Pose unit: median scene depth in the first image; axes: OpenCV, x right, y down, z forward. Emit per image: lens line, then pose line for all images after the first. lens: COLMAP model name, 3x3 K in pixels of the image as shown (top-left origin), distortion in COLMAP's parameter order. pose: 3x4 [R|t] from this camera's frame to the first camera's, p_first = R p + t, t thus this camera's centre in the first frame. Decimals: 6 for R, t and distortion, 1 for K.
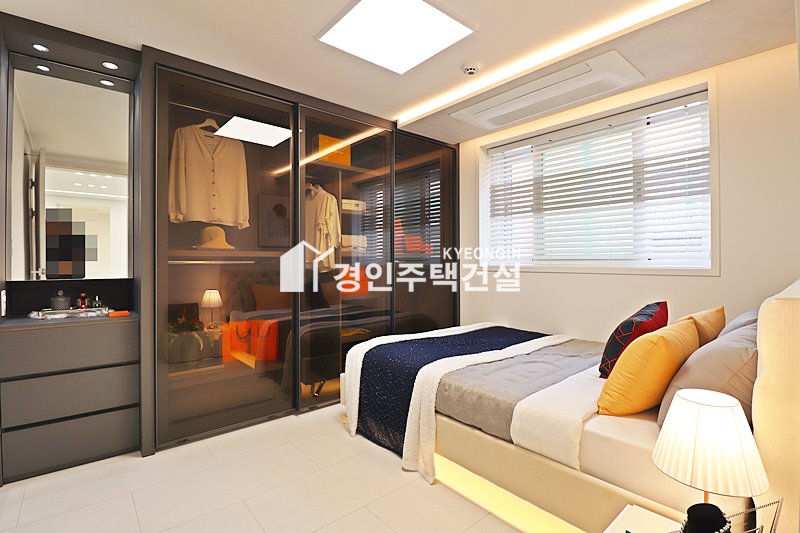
lens RADIAL K [[371.7, 0, 400.8], [0, 371.7, 264.0], [0, 0, 1]] dist [-0.002967, -0.011231]
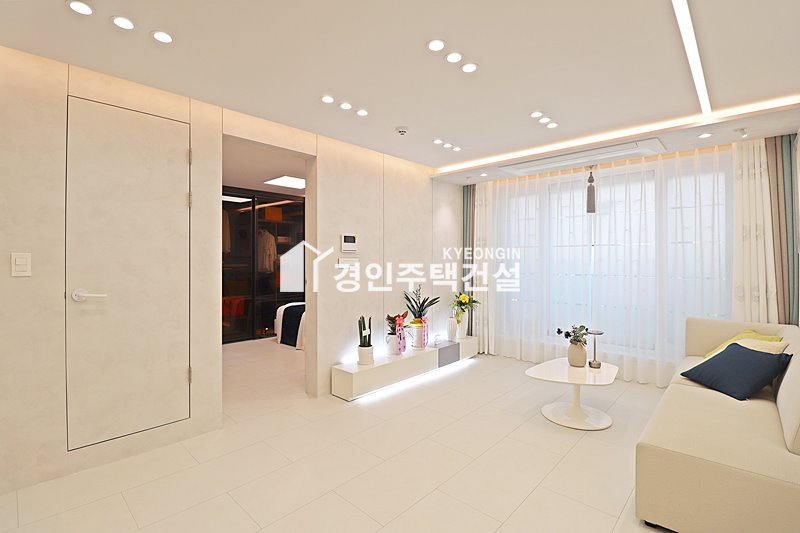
lens RADIAL K [[371.7, 0, 399.1], [0, 371.7, 259.8], [0, 0, 1]] dist [-0.002967, -0.011231]
pose [[0.994667, -0.000474, 0.103142, 0.288215], [0.001155, 0.999978, -0.006542, -0.038328], [-0.103137, 0.006626, 0.994645, -1.059384]]
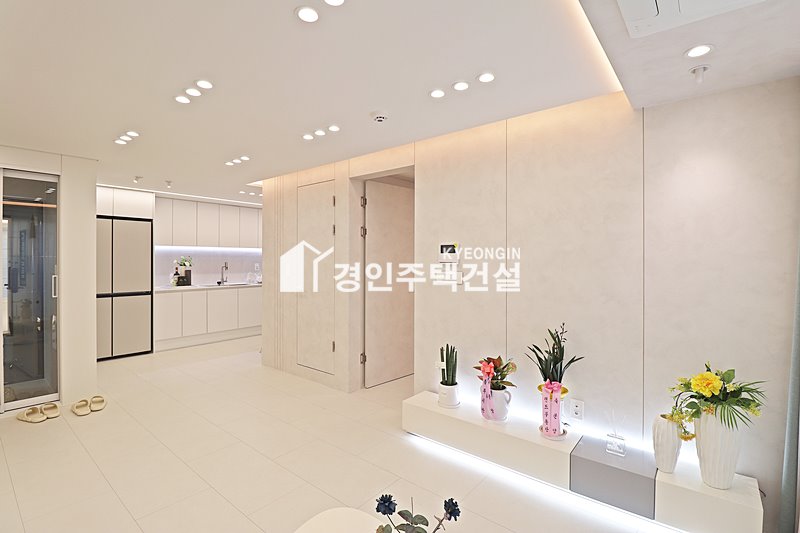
lens RADIAL K [[371.7, 0, 402.3], [0, 371.7, 259.8], [0, 0, 1]] dist [-0.002967, -0.011231]
pose [[0.172631, 0.002450, -0.984984, 1.177969], [-0.008709, 0.999962, 0.000961, -0.082103], [0.984948, 0.008412, 0.172645, -0.174896]]
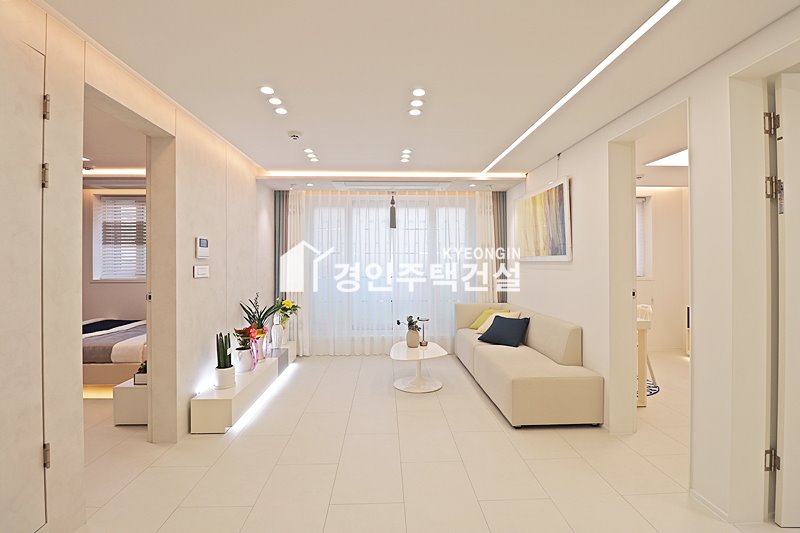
lens RADIAL K [[371.7, 0, 399.8], [0, 371.7, 262.7], [0, 0, 1]] dist [-0.002967, -0.011231]
pose [[0.622129, -0.003596, 0.782906, -0.183555], [0.008199, 0.999965, -0.001923, -0.052863], [-0.782872, 0.007615, 0.622137, -0.893049]]
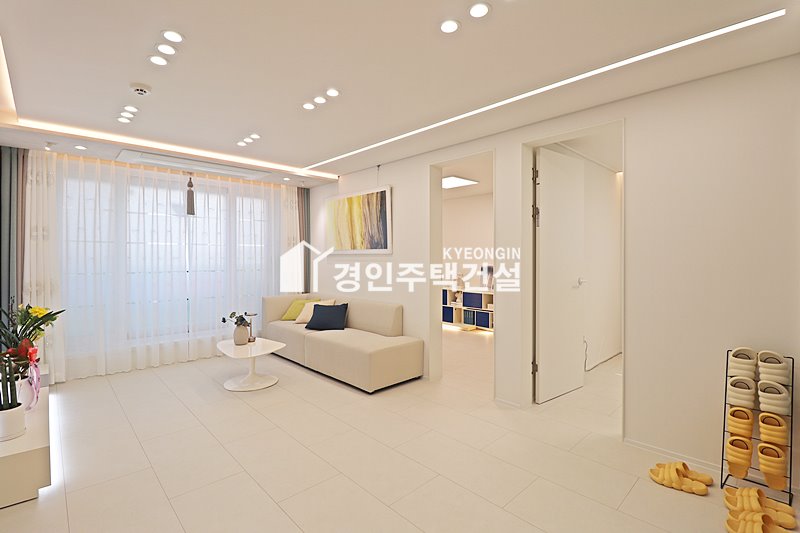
lens RADIAL K [[371.7, 0, 398.8], [0, 371.7, 261.8], [0, 0, 1]] dist [-0.002967, -0.011231]
pose [[-0.049038, -0.011746, 0.998728, -0.374033], [0.005246, 0.999914, 0.012017, -0.042379], [-0.998783, 0.005829, -0.048973, -0.573450]]
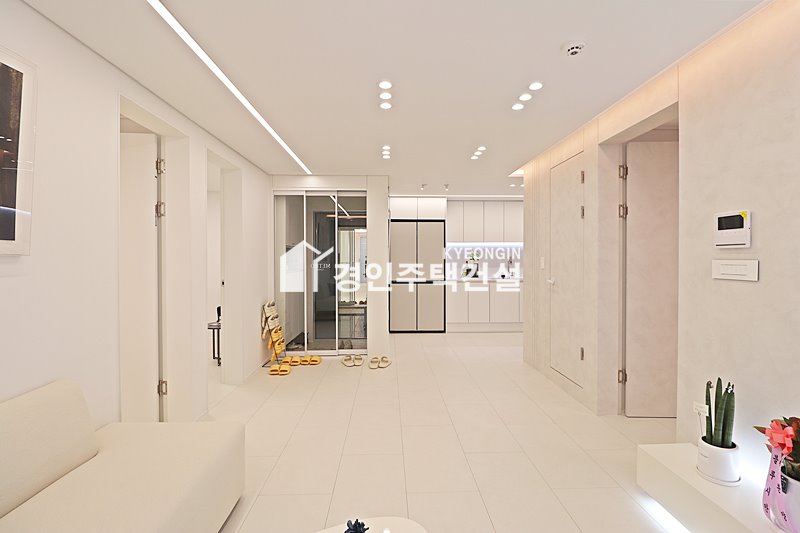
lens RADIAL K [[371.7, 0, 401.6], [0, 371.7, 263.2], [0, 0, 1]] dist [-0.002967, -0.011231]
pose [[-0.627205, 0.011420, -0.778771, 1.022593], [-0.002414, 0.999859, 0.016607, -0.054831], [0.778851, 0.012296, -0.627089, 0.068325]]
